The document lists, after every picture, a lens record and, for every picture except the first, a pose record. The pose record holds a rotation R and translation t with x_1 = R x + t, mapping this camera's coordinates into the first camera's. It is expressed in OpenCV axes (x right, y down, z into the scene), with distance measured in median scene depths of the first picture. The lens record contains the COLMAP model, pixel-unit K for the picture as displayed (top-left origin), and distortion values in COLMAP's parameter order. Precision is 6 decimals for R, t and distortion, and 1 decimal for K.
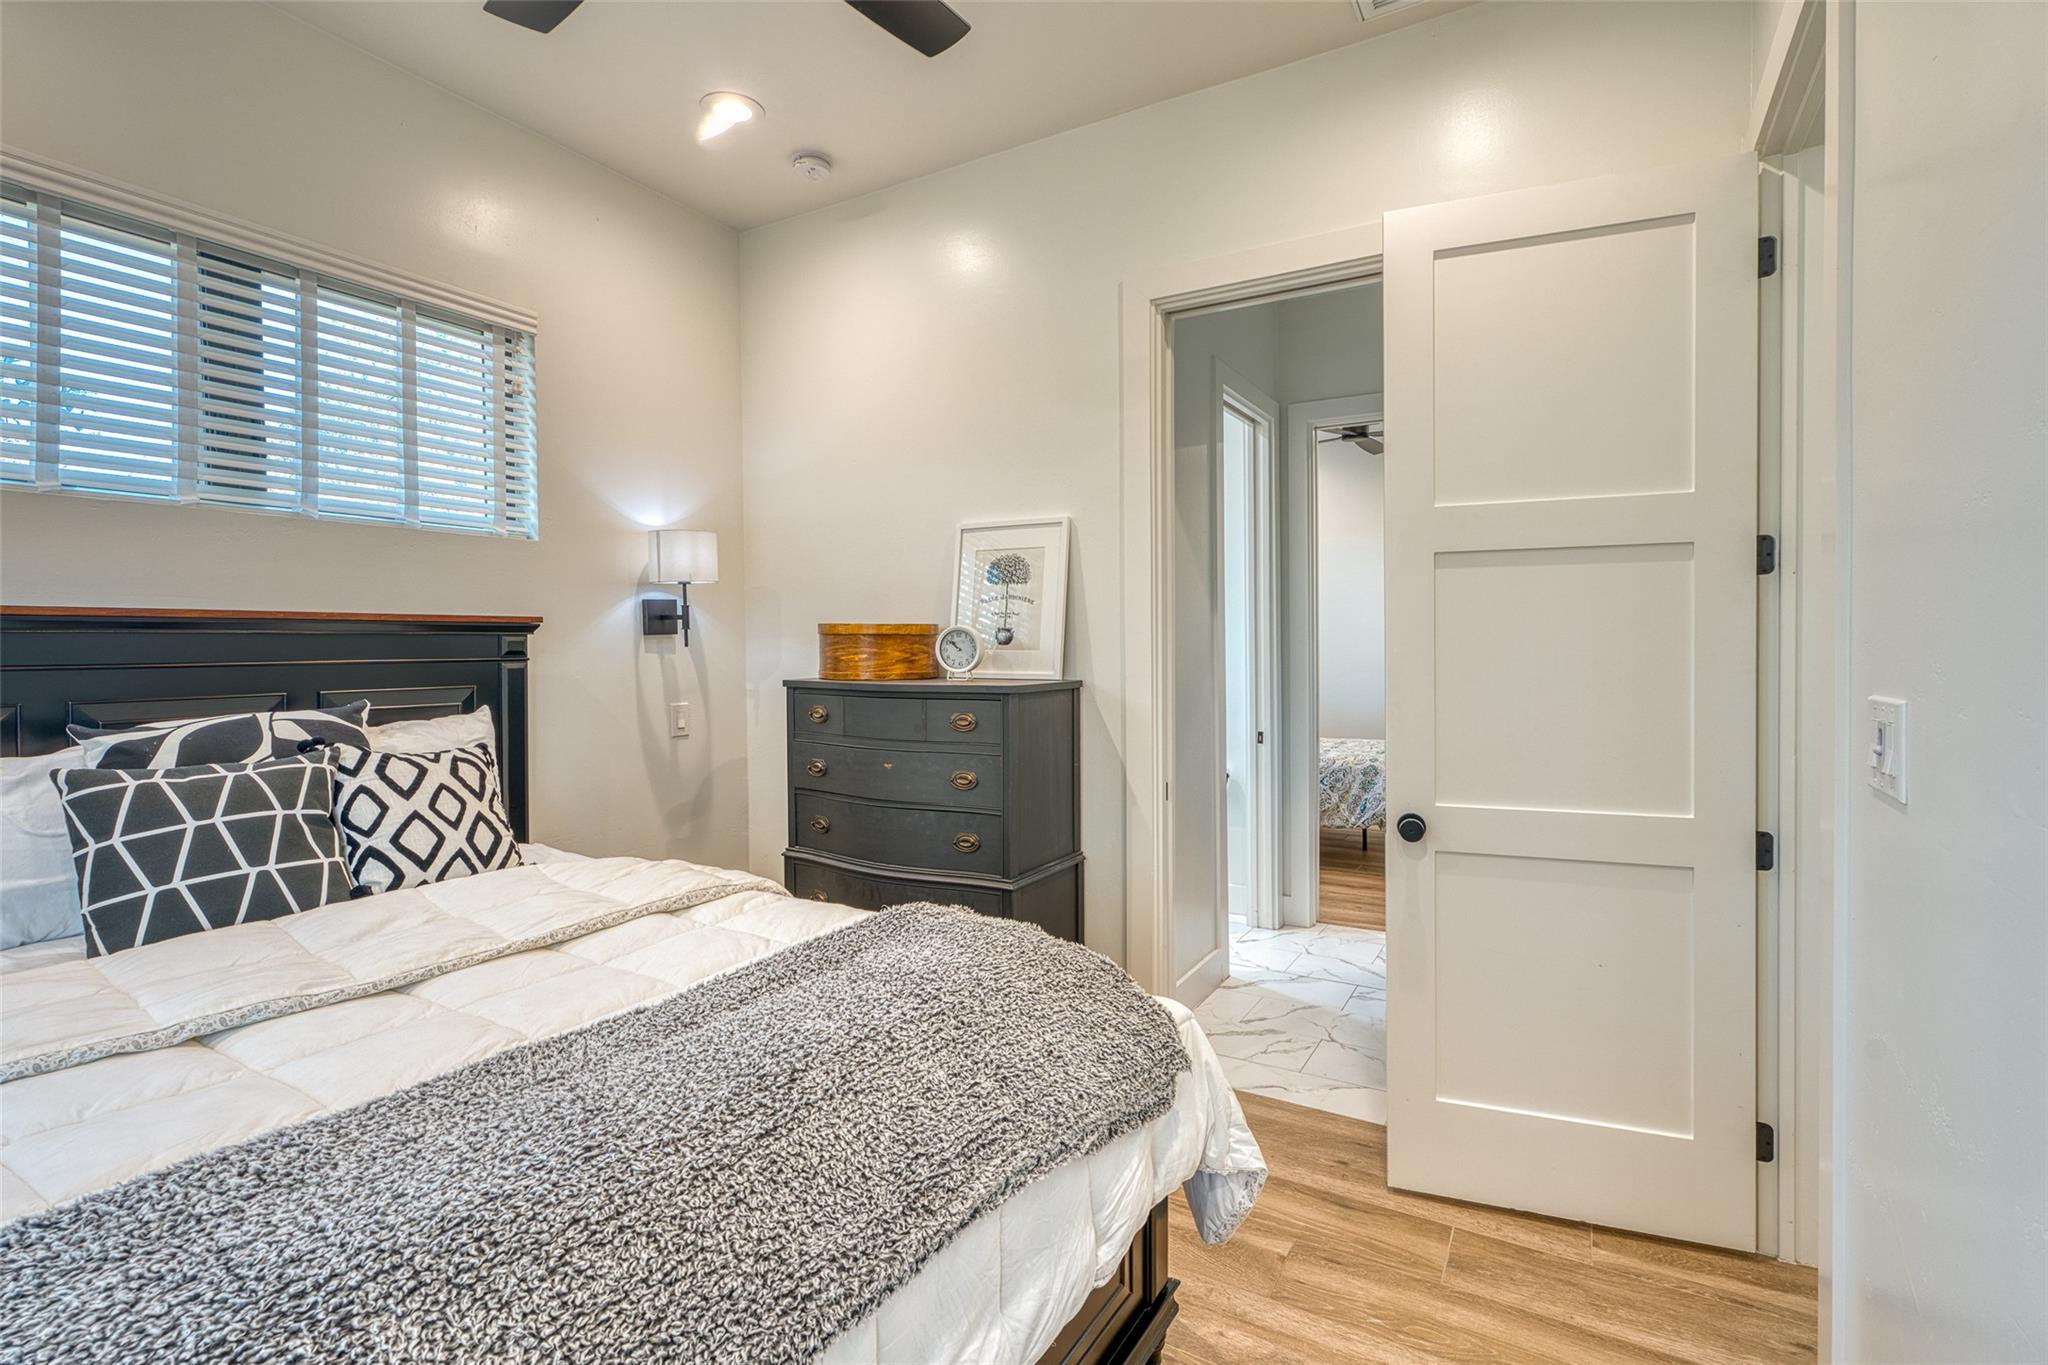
lens RADIAL K [[980.5, 0, 1027.0], [0, 980.5, 663.1], [0, 0, 1]] dist [0.005175, 0.000711]
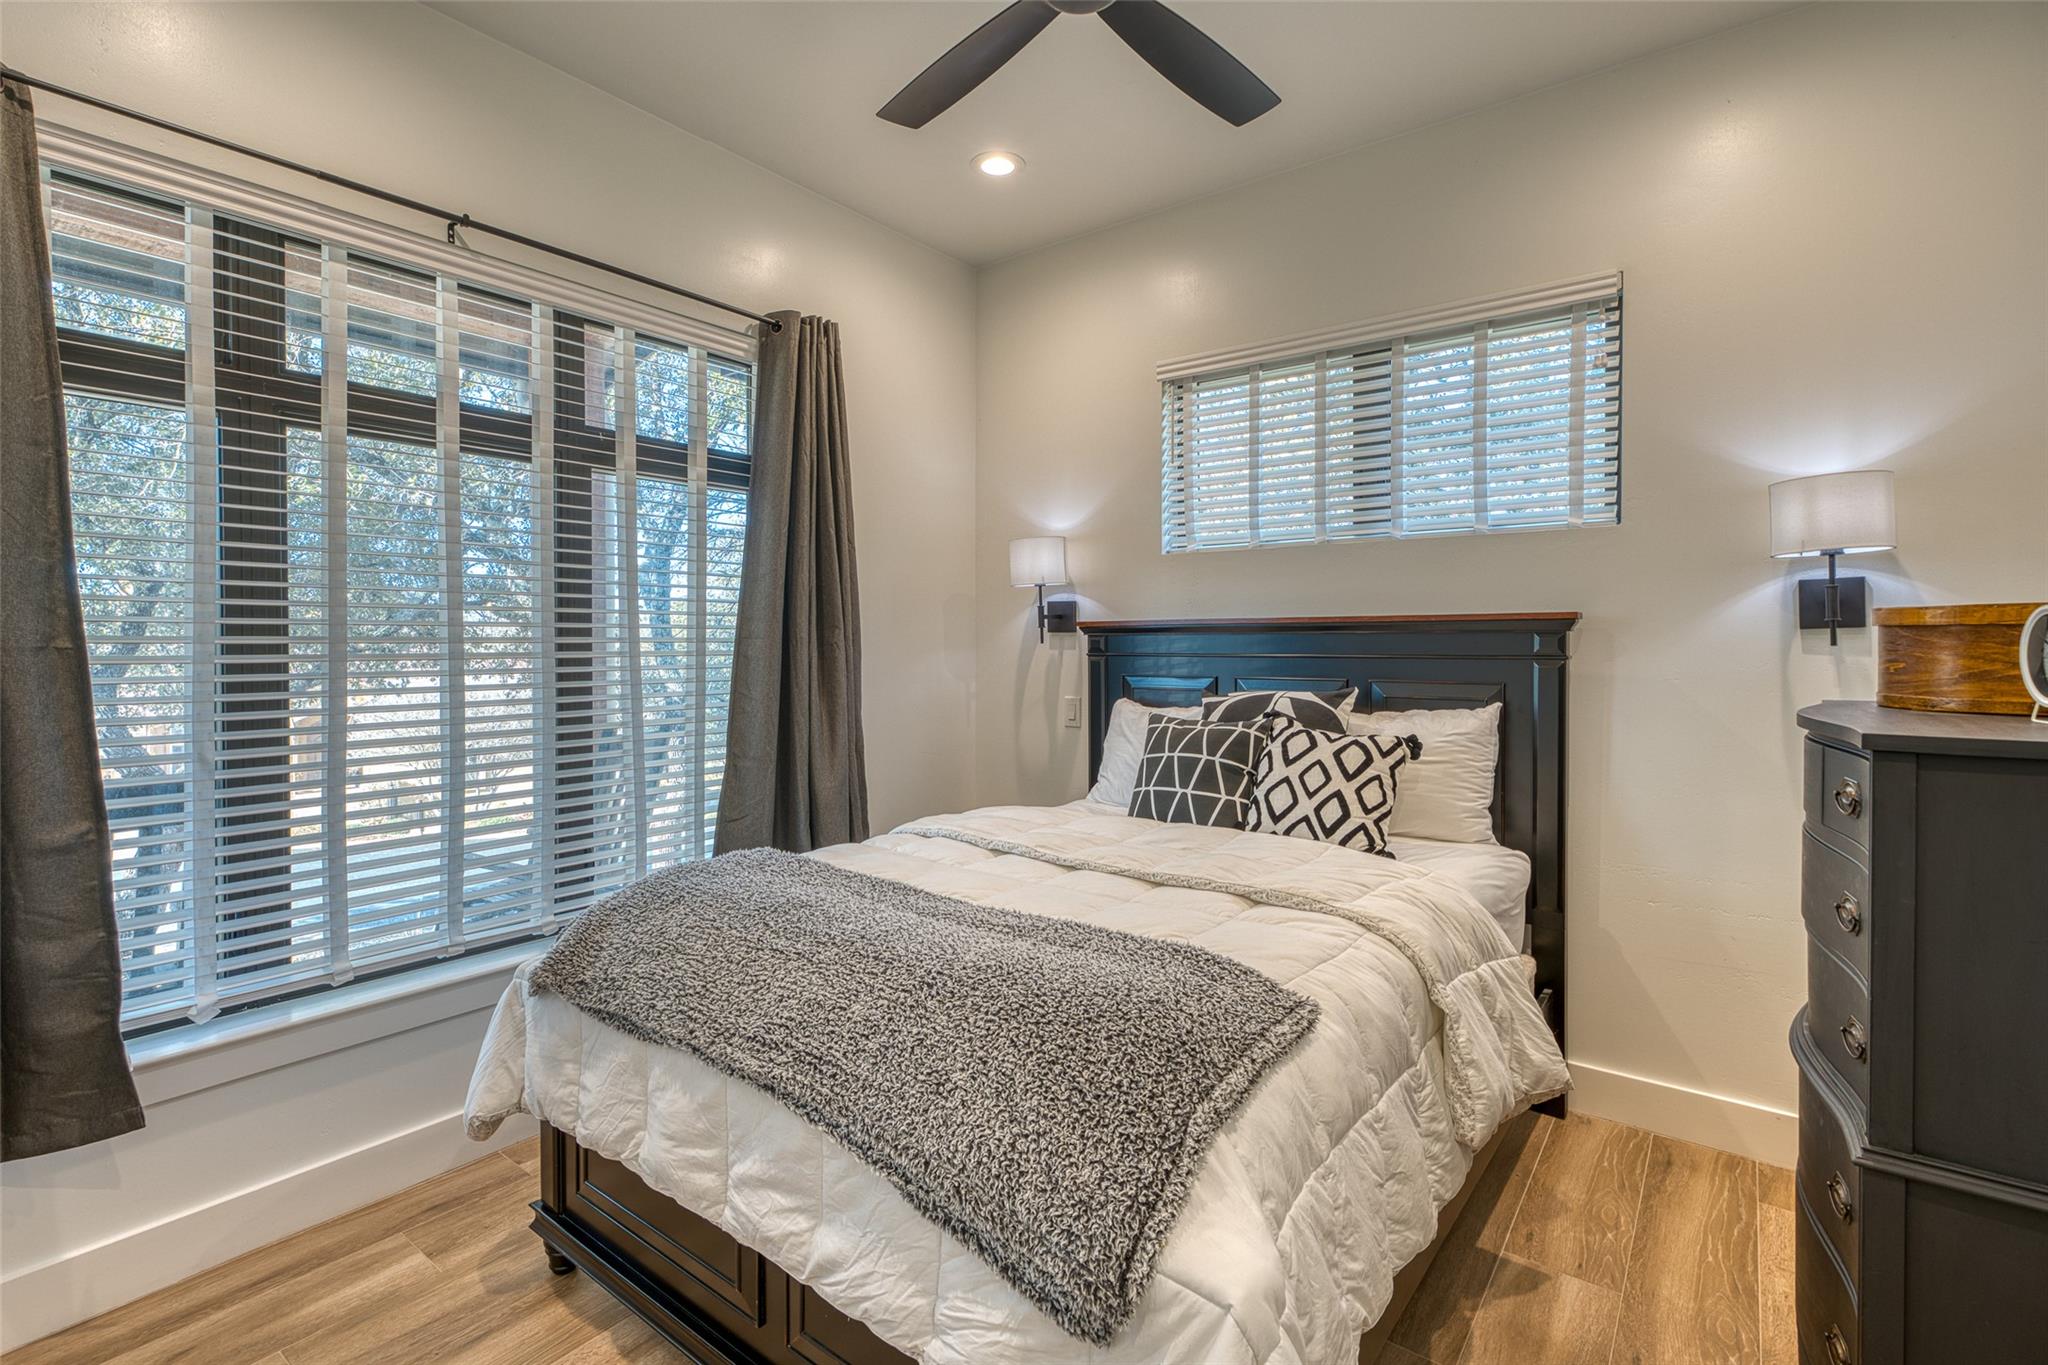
lens RADIAL K [[980.5, 0, 1027.0], [0, 980.5, 663.1], [0, 0, 1]] dist [0.005175, 0.000711]
pose [[-0.161241, 0.025744, -0.986579, 0.613693], [-0.017141, 0.999436, 0.028881, -0.022198], [0.986766, 0.021567, -0.160709, 0.814360]]
